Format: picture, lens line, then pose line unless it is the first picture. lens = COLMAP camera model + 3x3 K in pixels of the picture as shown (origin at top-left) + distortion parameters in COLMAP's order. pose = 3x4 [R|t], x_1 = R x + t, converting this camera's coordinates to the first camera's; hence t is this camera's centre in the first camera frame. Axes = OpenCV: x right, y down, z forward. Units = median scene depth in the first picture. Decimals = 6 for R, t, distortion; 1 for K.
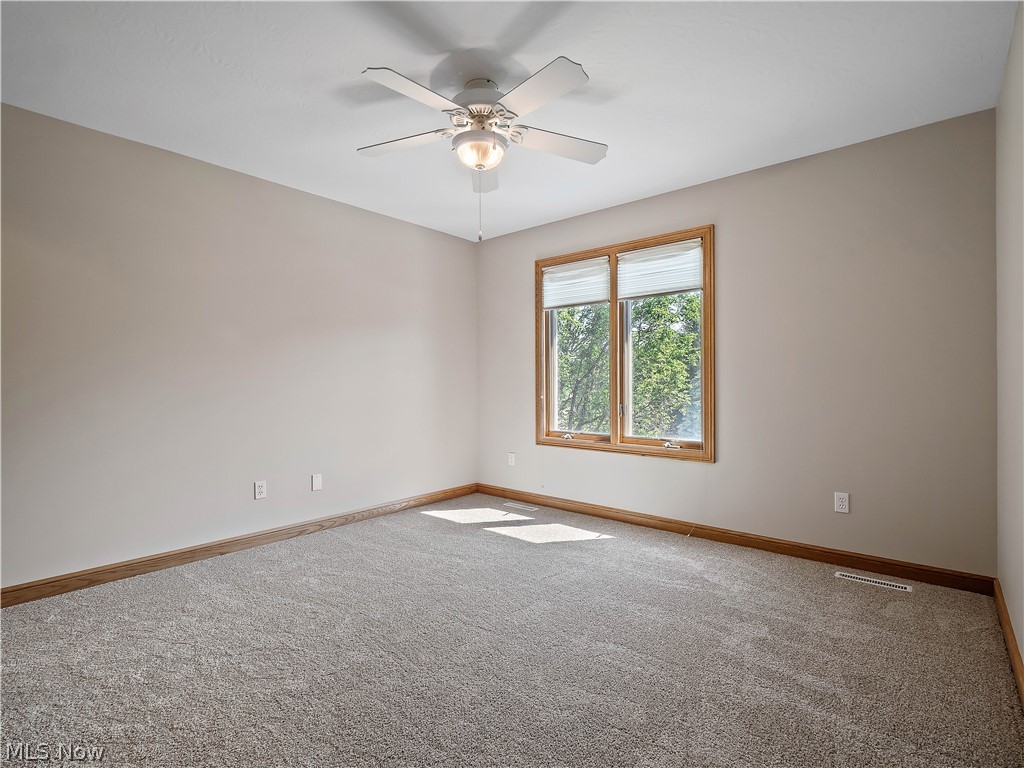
lens RADIAL K [[496.6, 0, 508.0], [0, 496.6, 387.6], [0, 0, 1]] dist [0.010299, -0.010283]
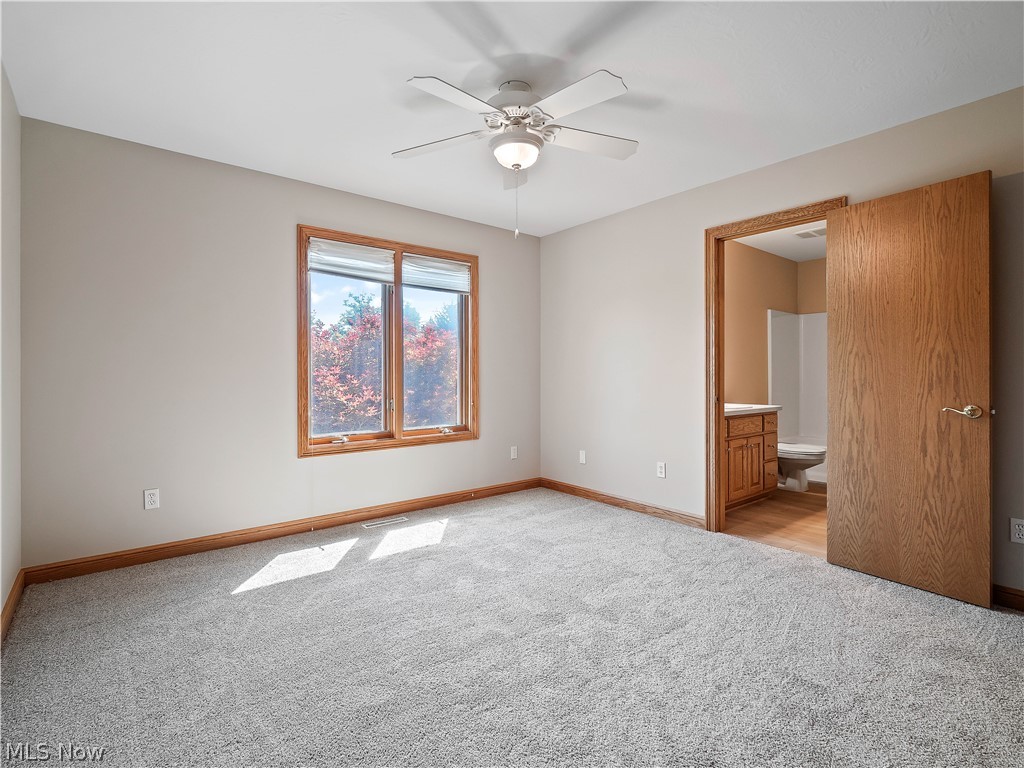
lens RADIAL K [[496.6, 0, 508.0], [0, 496.6, 387.6], [0, 0, 1]] dist [0.010299, -0.010283]
pose [[0.177962, -0.027207, 0.983661, -0.755200], [0.009014, 0.999621, 0.026017, -0.015854], [-0.983996, 0.004237, 0.178140, 0.606231]]
